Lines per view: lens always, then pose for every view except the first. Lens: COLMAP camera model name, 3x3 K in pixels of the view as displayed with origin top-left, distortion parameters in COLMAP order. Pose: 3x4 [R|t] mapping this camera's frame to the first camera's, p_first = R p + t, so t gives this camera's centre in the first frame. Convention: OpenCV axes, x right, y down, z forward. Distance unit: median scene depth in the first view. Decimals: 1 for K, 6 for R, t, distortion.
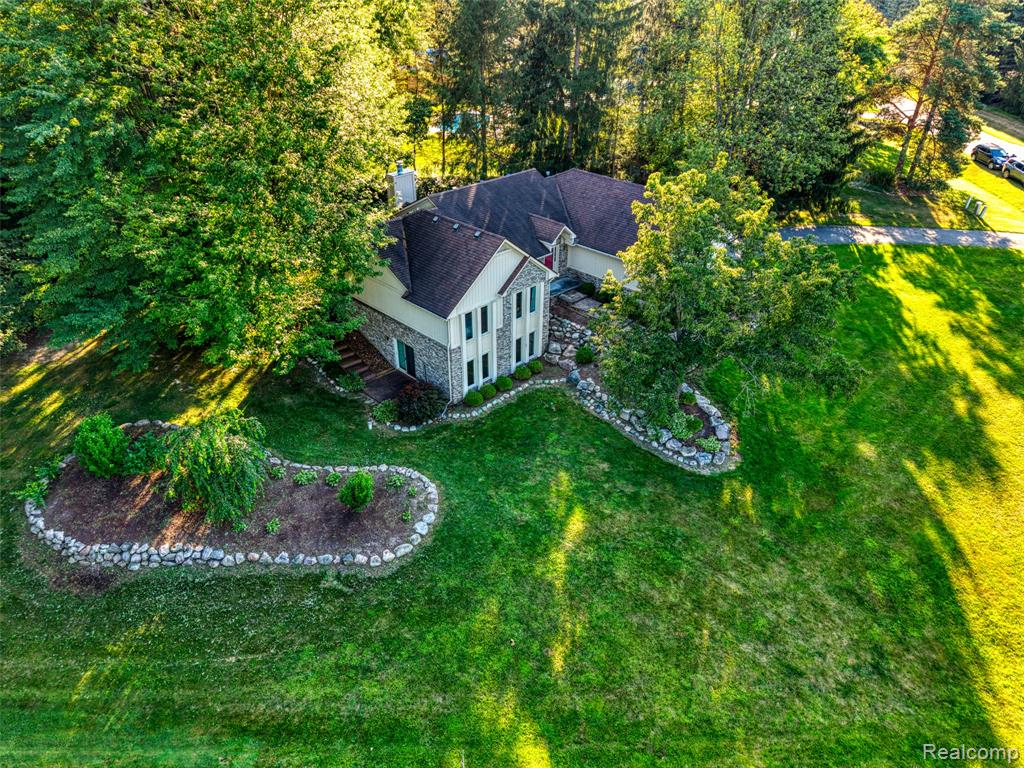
lens RADIAL K [[687.5, 0, 510.2], [0, 687.5, 382.2], [0, 0, 1]] dist [0.008103, 0.001141]
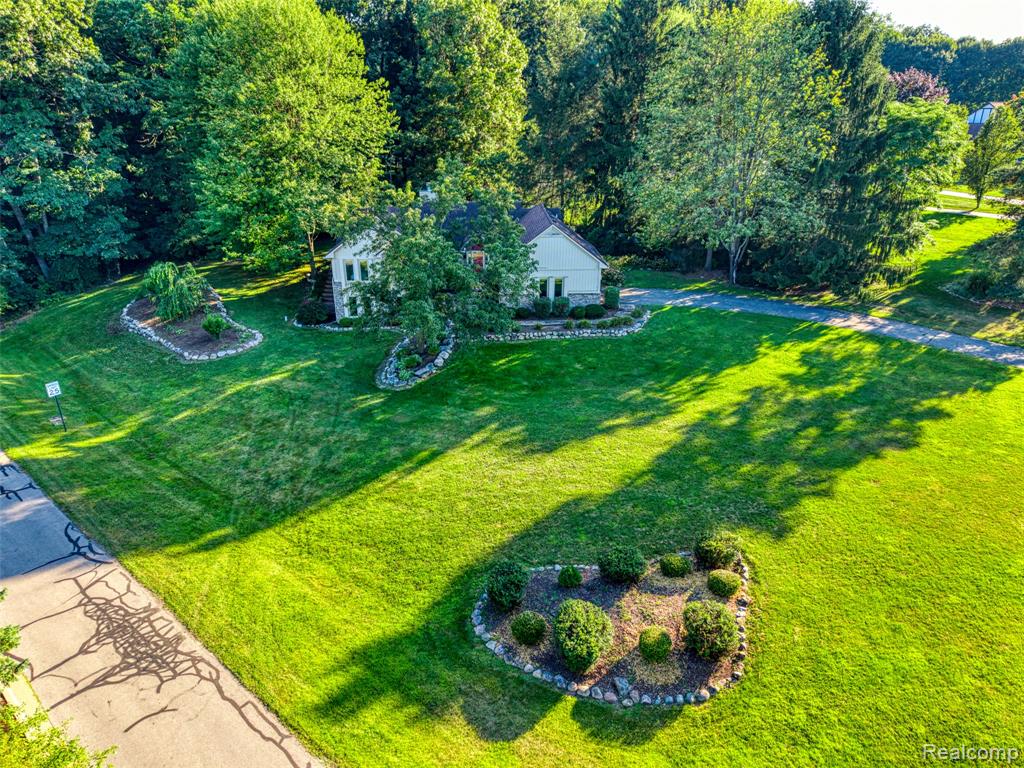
lens RADIAL K [[687.5, 0, 508.5], [0, 687.5, 384.3], [0, 0, 1]] dist [0.008103, 0.001141]
pose [[0.736045, 0.254921, -0.627099, 1.169437], [-0.349299, 0.936554, -0.029266, 0.070075], [0.579852, 0.240587, 0.778389, 0.094551]]
